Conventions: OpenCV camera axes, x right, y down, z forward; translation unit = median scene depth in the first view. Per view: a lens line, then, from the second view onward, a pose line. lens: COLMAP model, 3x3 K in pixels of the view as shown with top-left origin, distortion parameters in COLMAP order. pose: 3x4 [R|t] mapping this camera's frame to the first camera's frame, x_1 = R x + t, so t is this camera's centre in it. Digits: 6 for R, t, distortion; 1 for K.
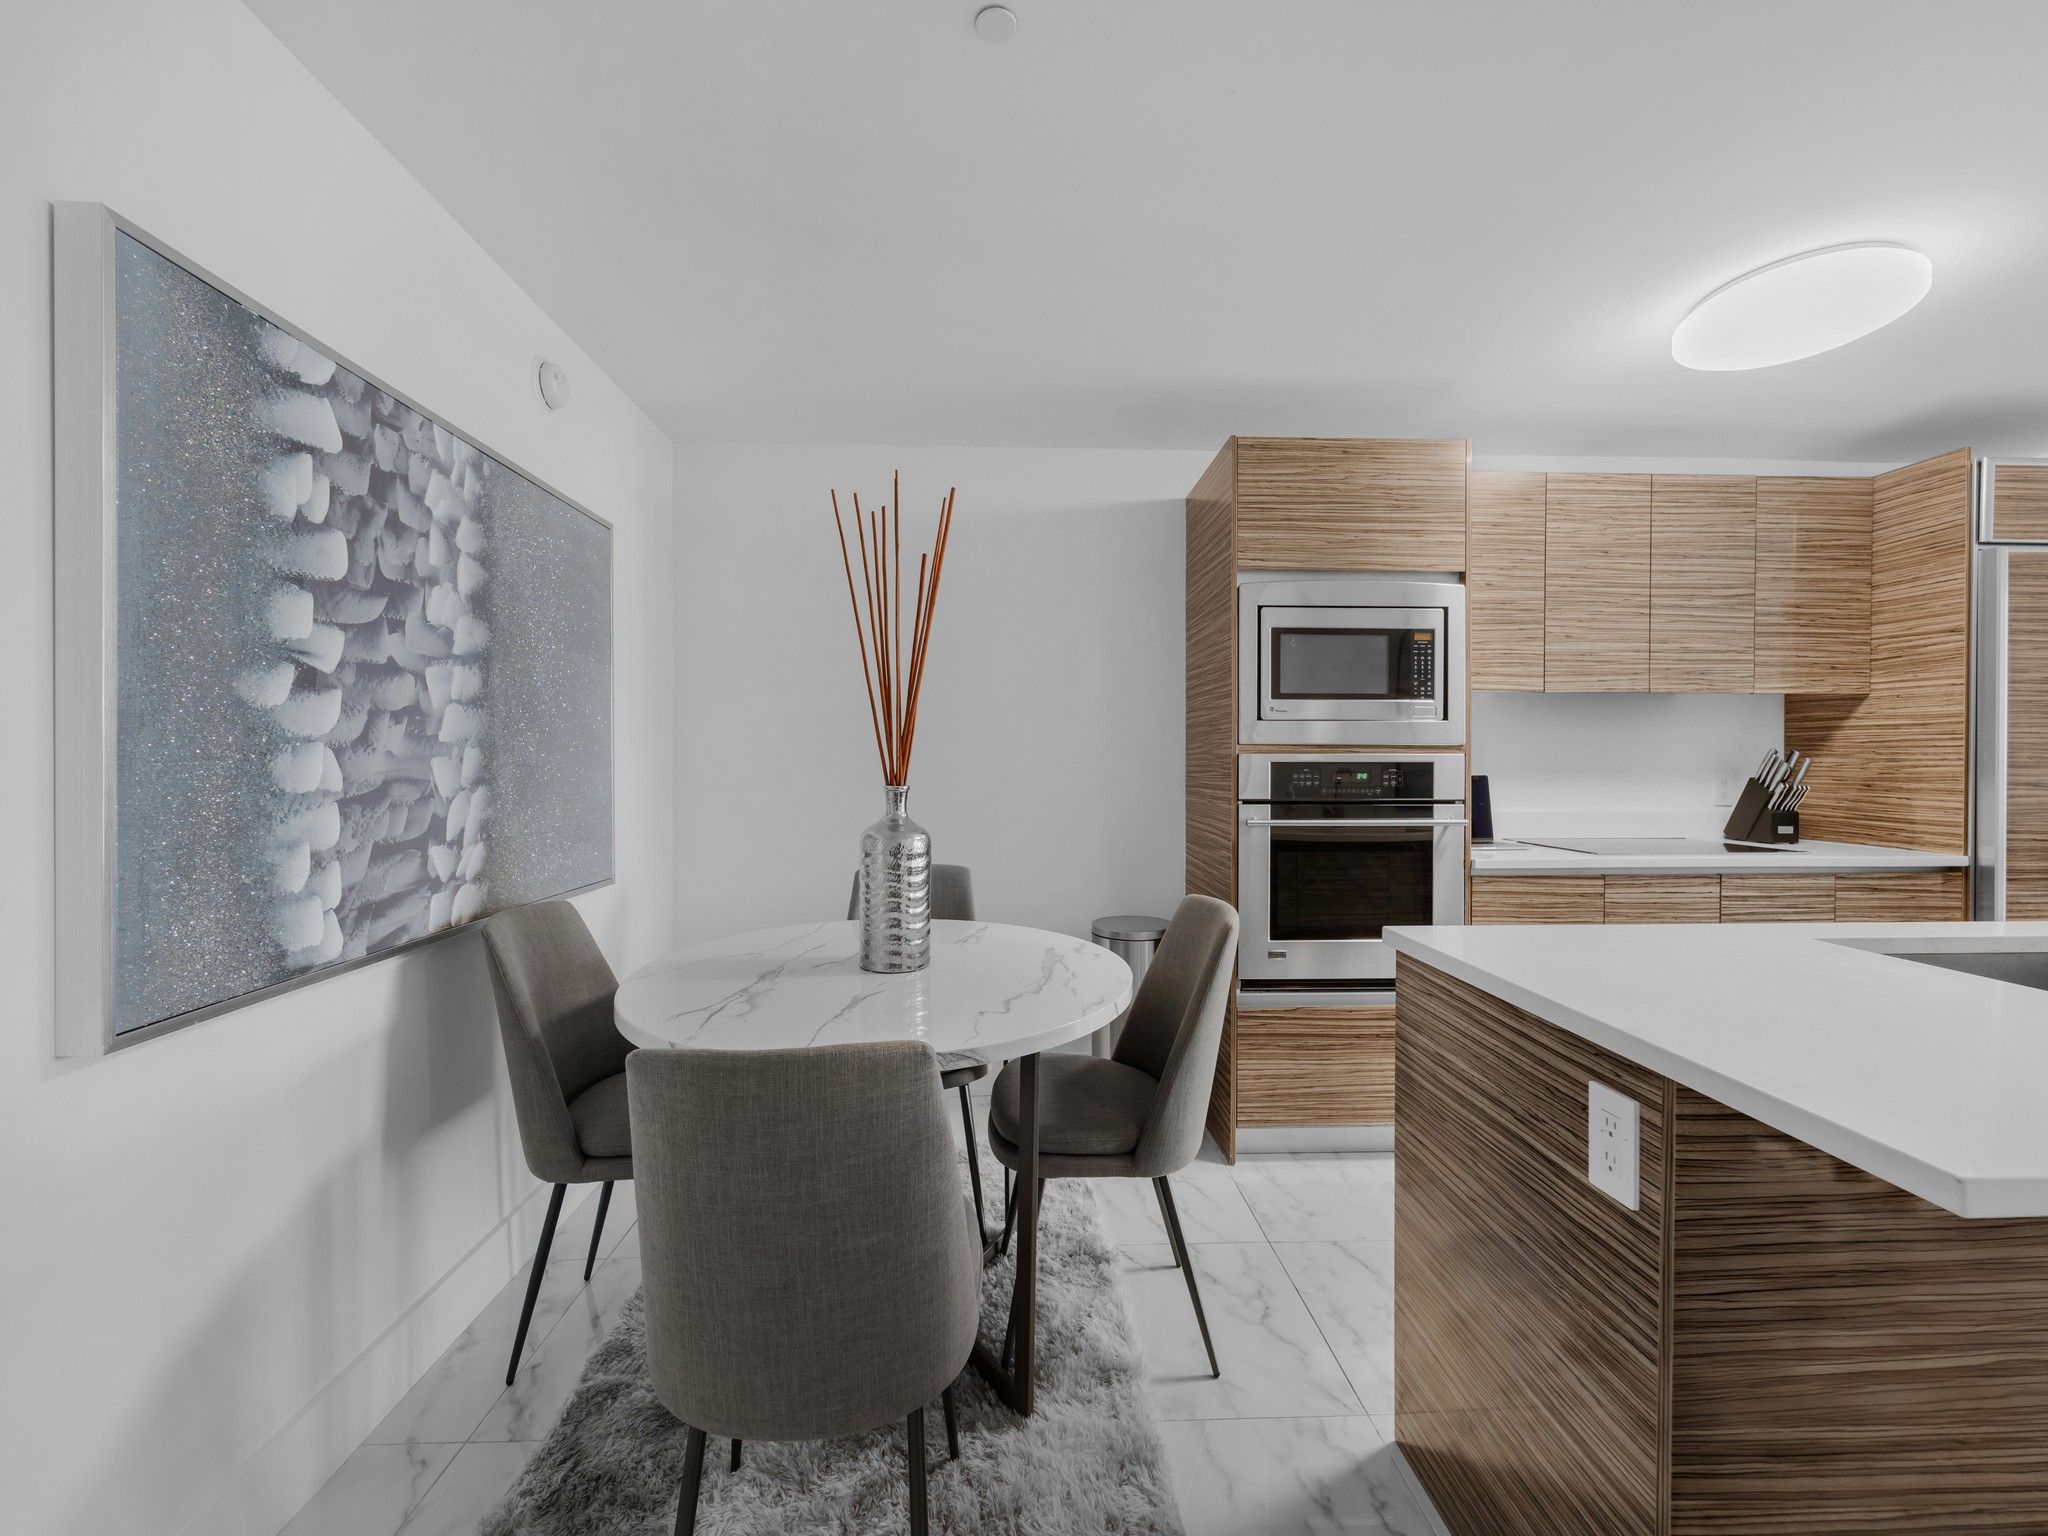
lens RADIAL K [[823.4, 0, 1036.5], [0, 823.4, 769.9], [0, 0, 1]] dist [-0.000196, -0.000062]
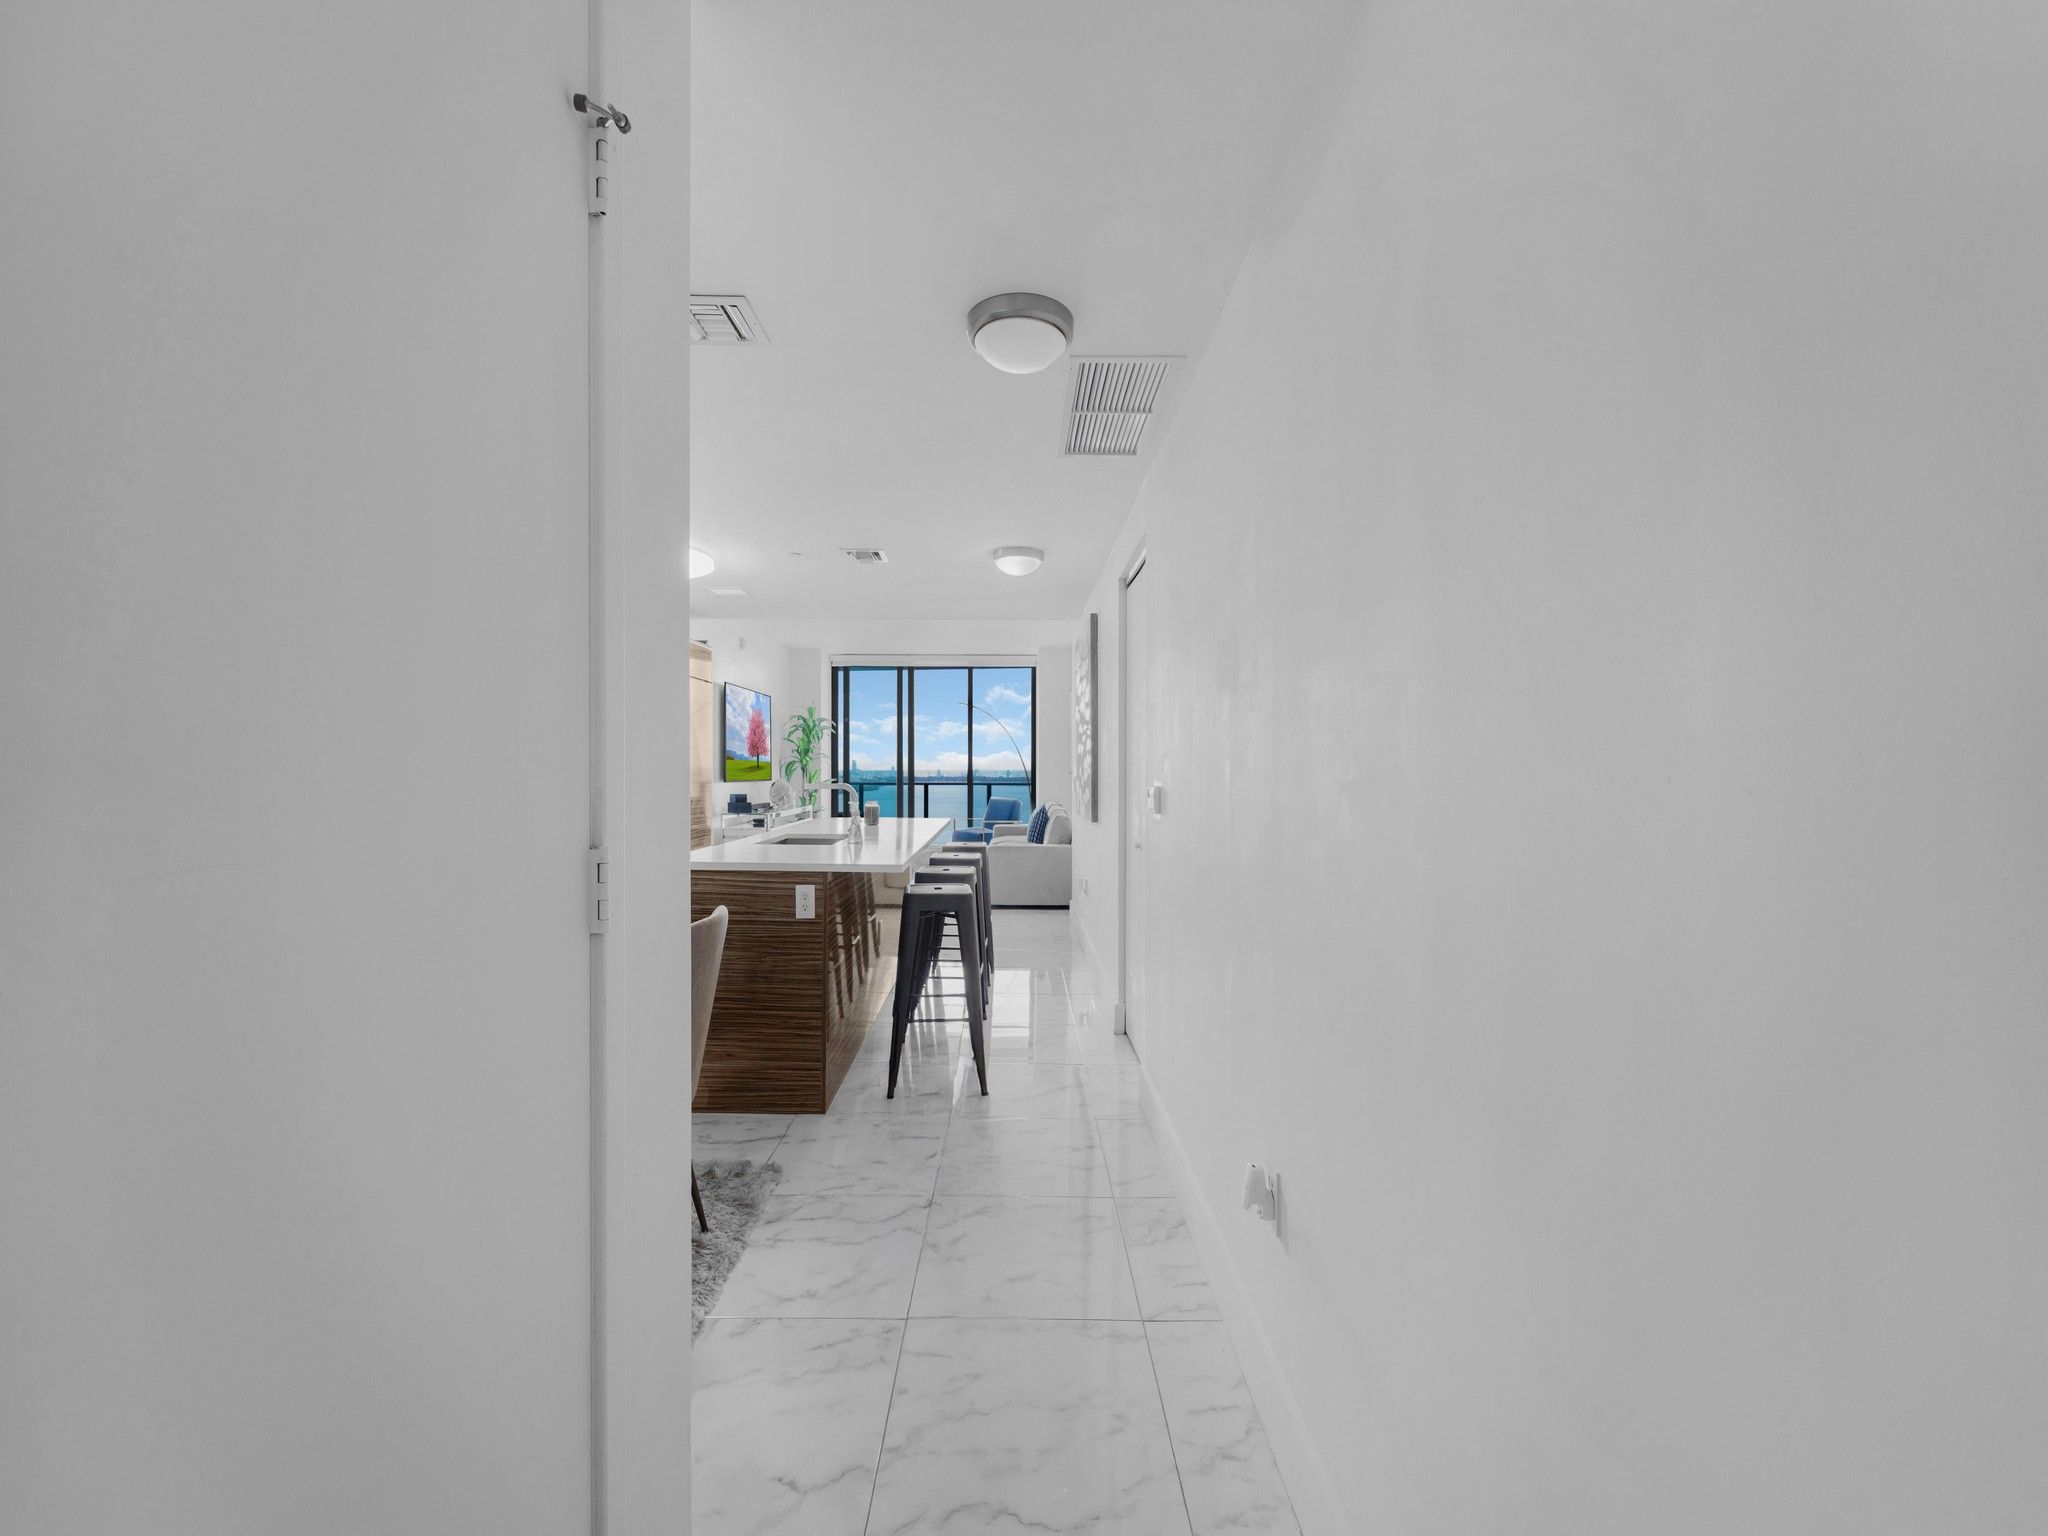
lens RADIAL K [[834.3, 0, 1025.3], [0, 834.3, 763.7], [0, 0, 1]] dist [-0.000957, -0.000218]
pose [[0.017951, 0.003194, 0.999834, -1.411856], [0.003171, 0.999990, -0.003251, -0.034300], [-0.999834, 0.003229, 0.017940, 0.058739]]
